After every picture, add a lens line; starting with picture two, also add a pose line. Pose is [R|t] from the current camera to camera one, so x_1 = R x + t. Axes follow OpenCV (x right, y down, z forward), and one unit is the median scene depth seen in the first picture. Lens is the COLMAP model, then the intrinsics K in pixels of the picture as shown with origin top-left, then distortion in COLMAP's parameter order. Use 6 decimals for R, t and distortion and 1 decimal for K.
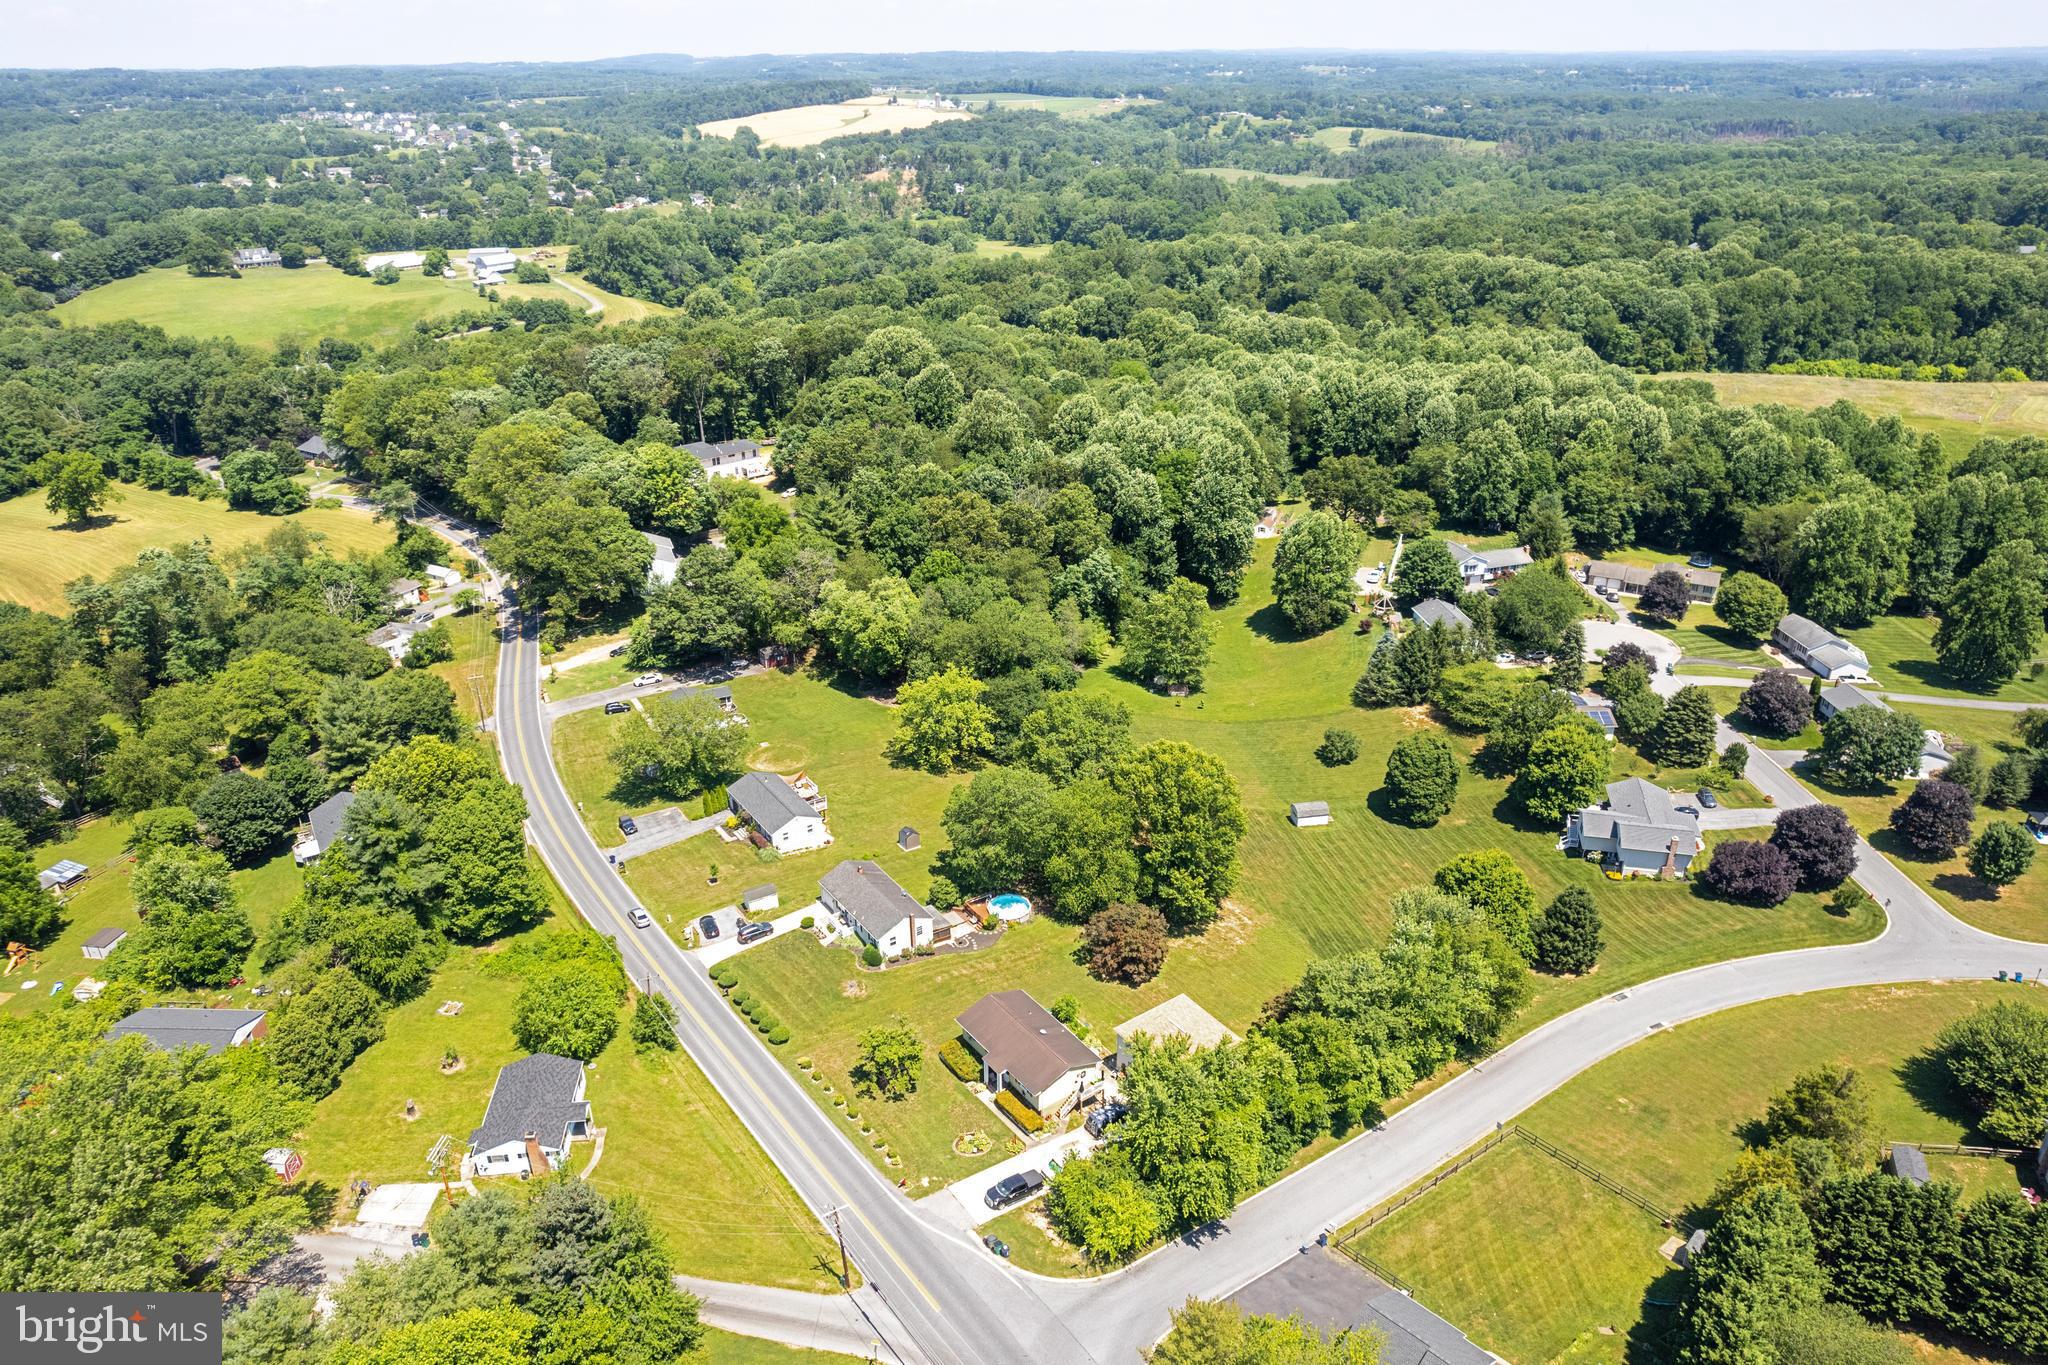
lens RADIAL K [[1359.2, 0, 1030.4], [0, 1359.2, 680.6], [0, 0, 1]] dist [-0.065686, 0.043864]
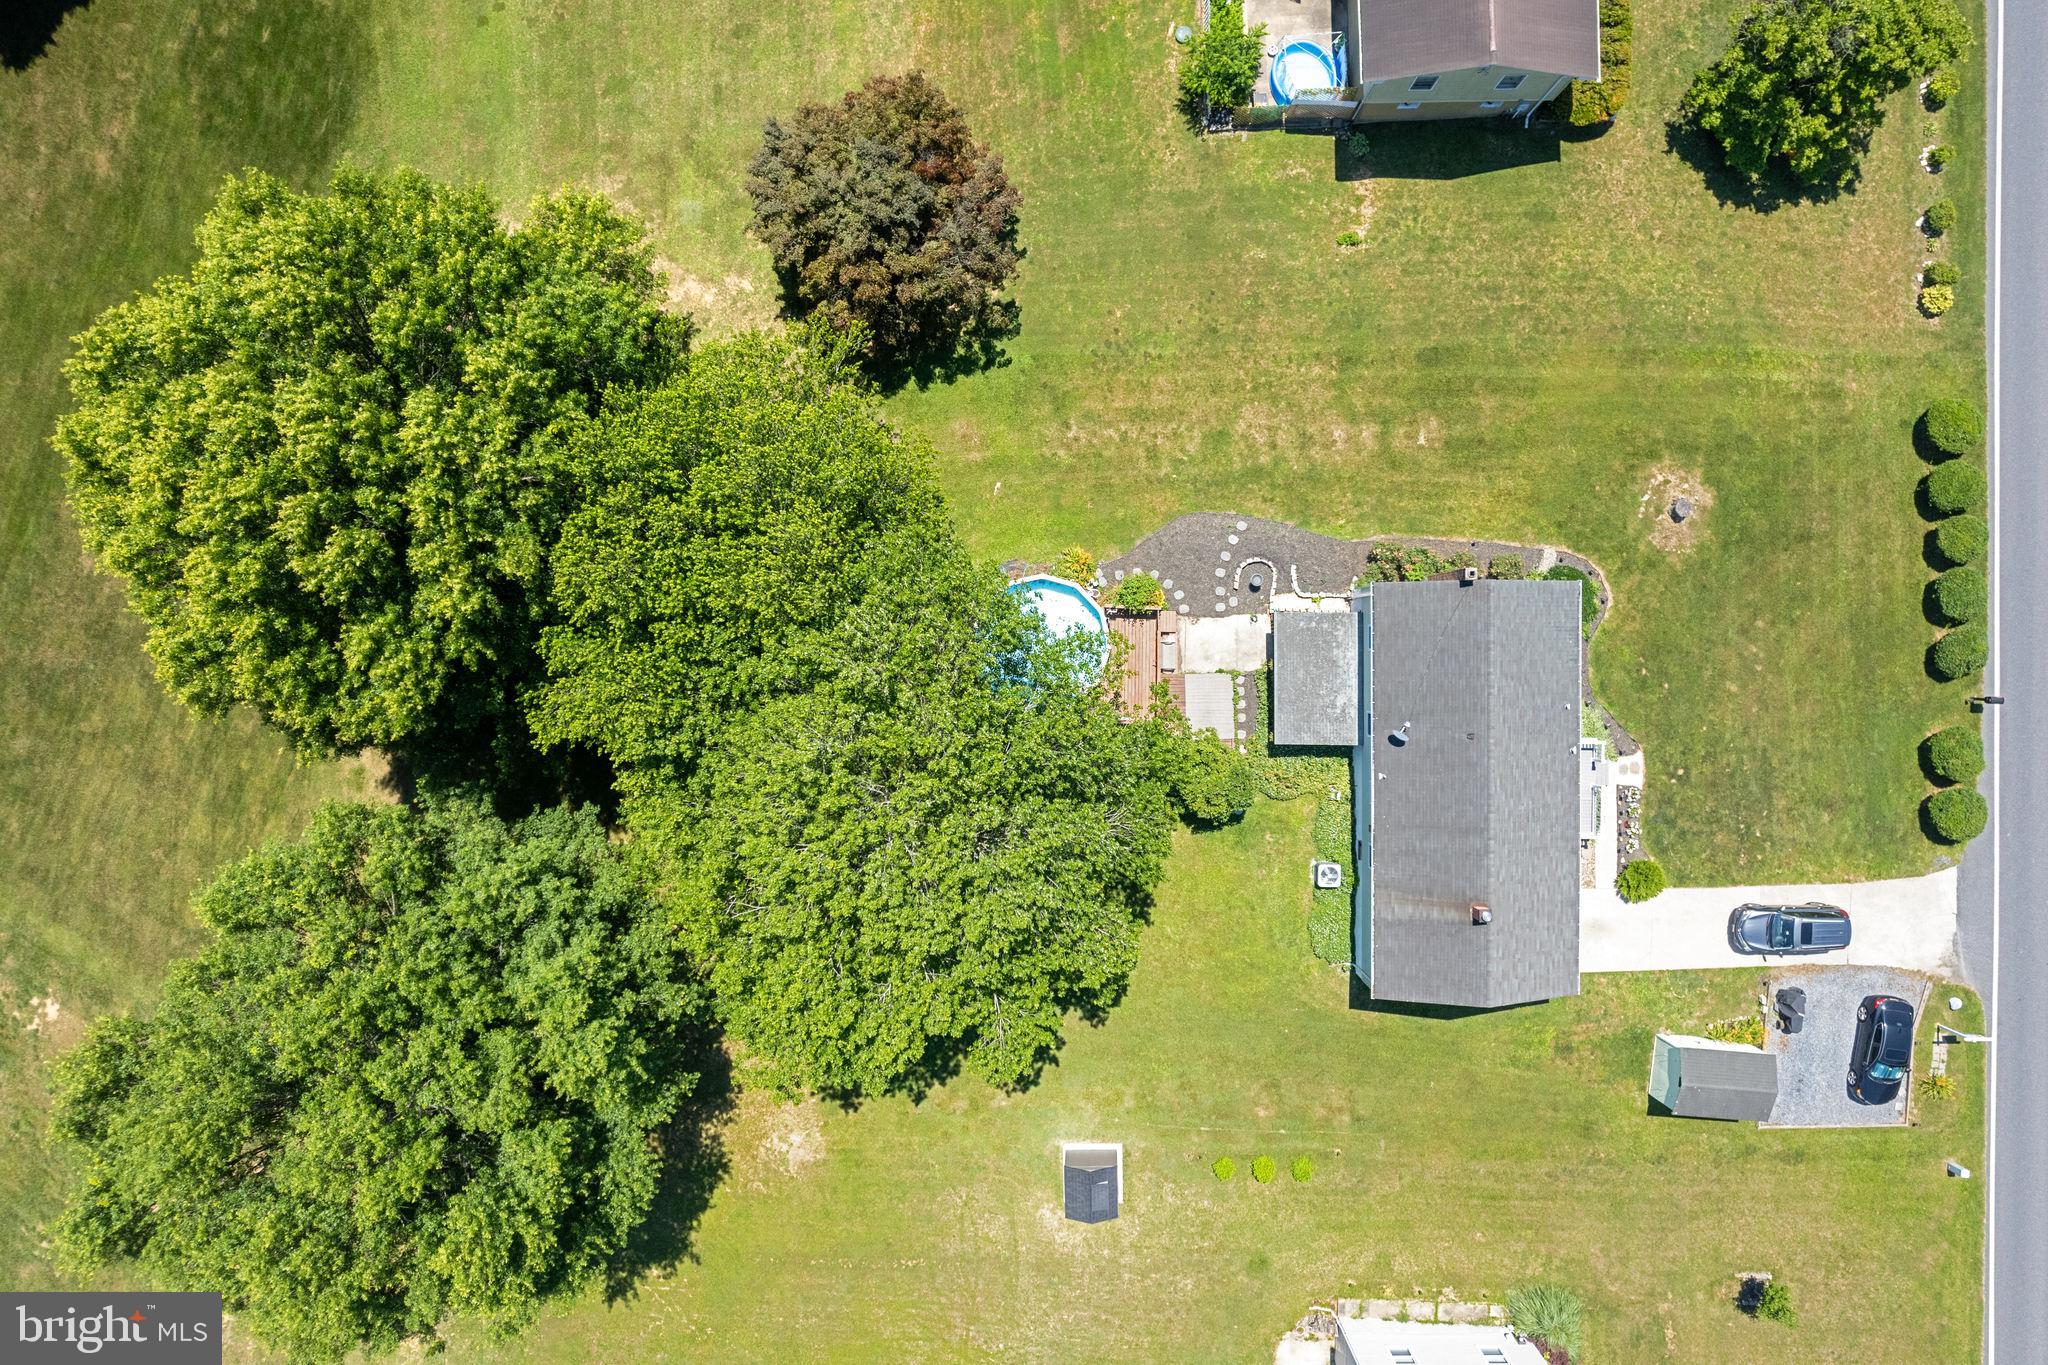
lens RADIAL K [[1359.2, 0, 1030.4], [0, 1359.2, 680.6], [0, 0, 1]] dist [-0.065686, 0.043864]
pose [[-0.828467, -0.560030, 0.002877, -0.017314], [0.256095, -0.374270, 0.891256, -0.102265], [-0.498054, 0.739113, 0.453491, 0.753953]]
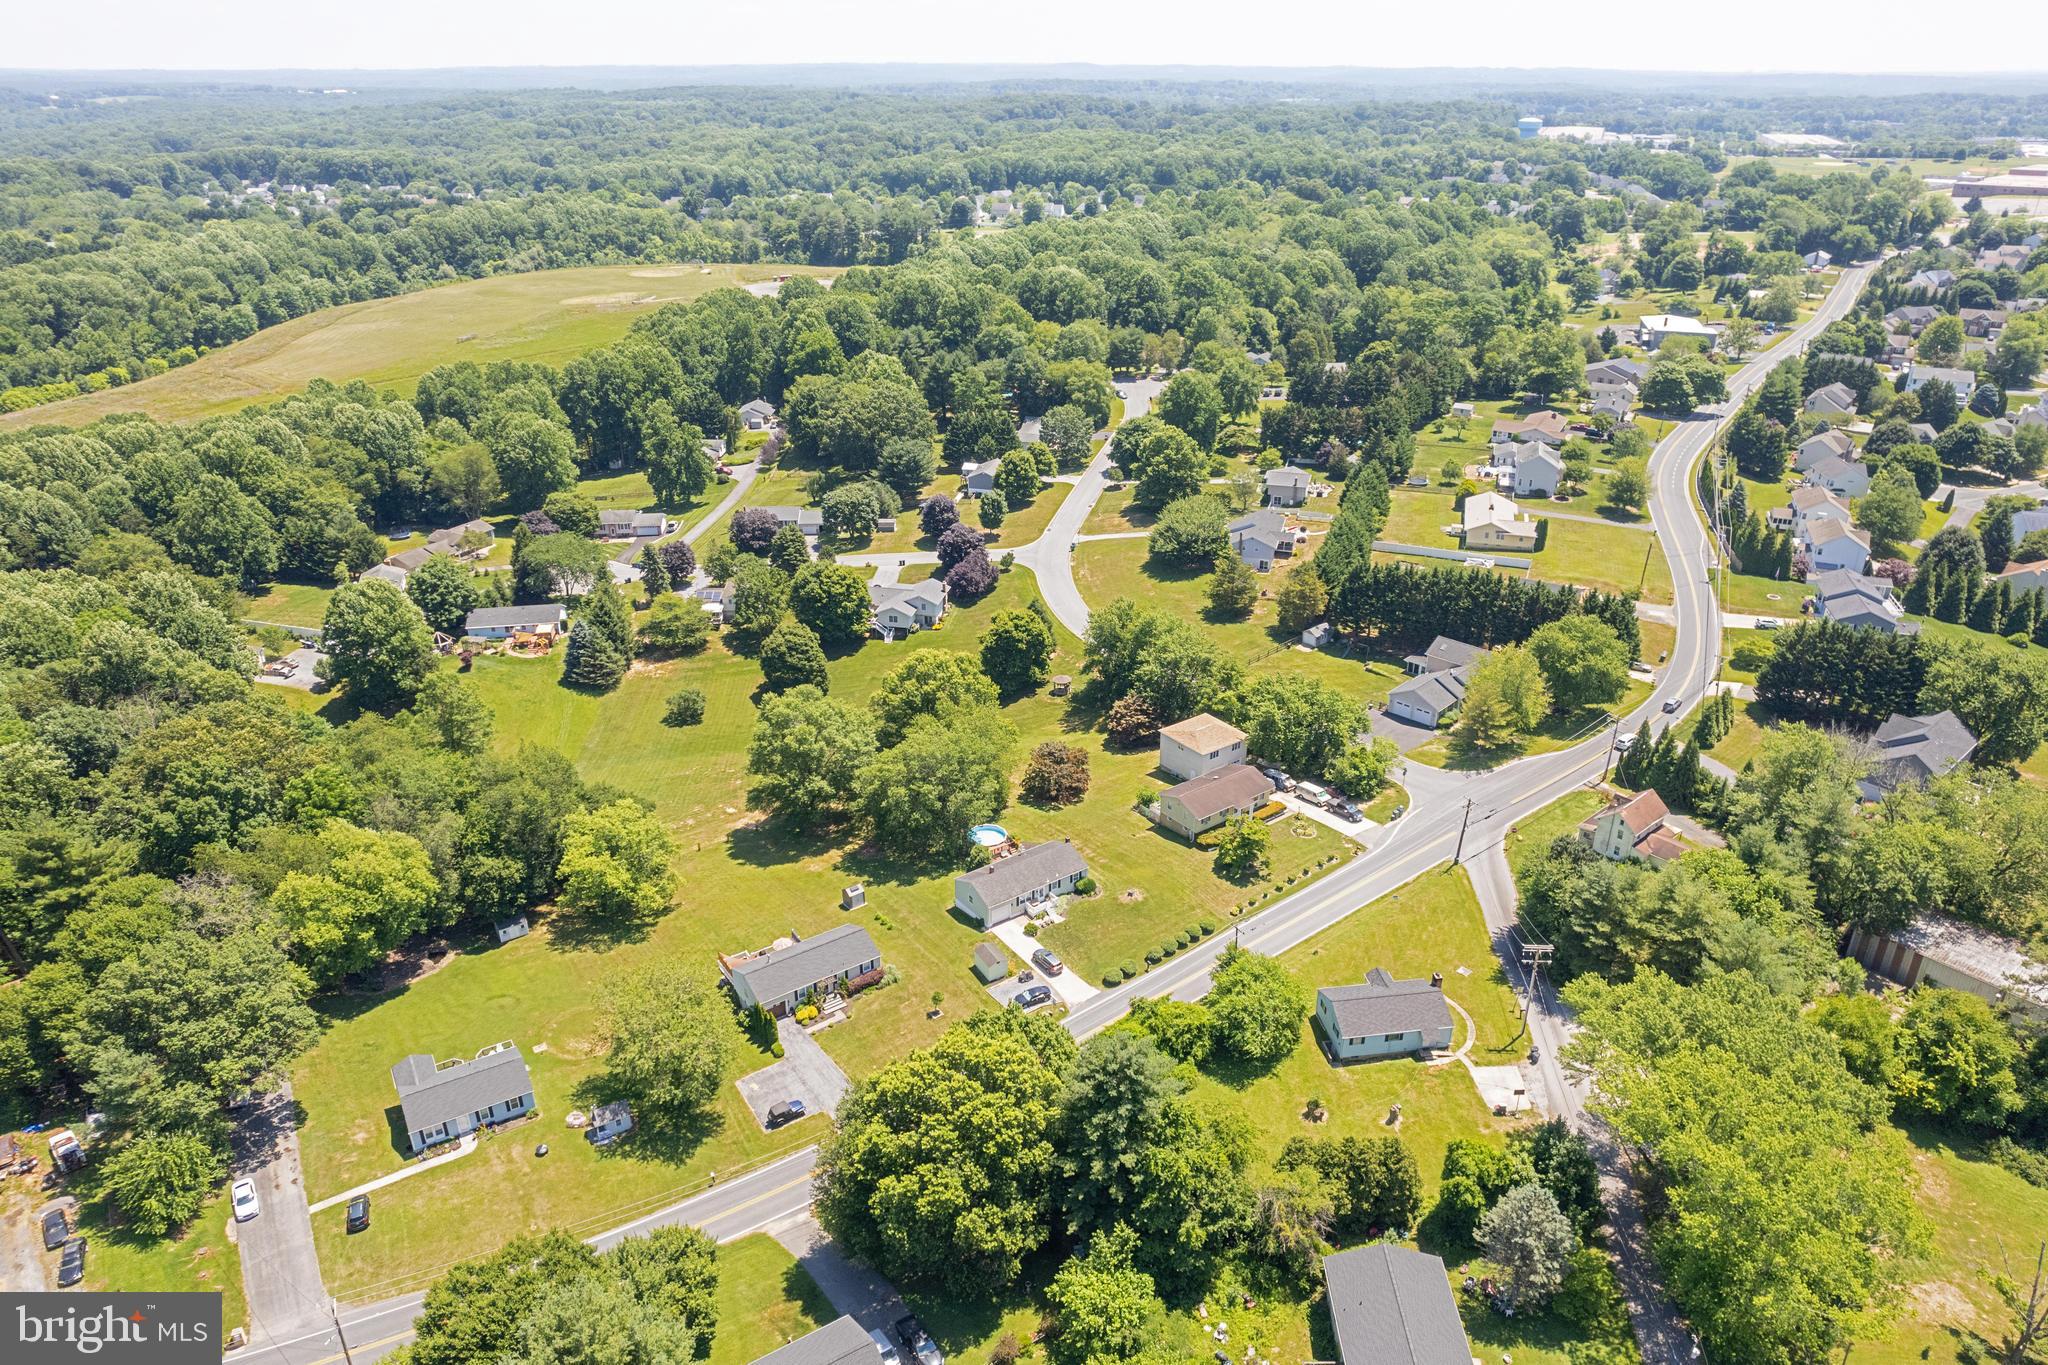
lens RADIAL K [[1359.2, 0, 1030.4], [0, 1359.2, 680.6], [0, 0, 1]] dist [-0.065686, 0.043864]
pose [[-0.021378, -0.413228, 0.910377, -0.829873], [0.429408, 0.818521, 0.381617, -0.289898], [-0.902857, 0.399082, 0.159945, 0.650865]]
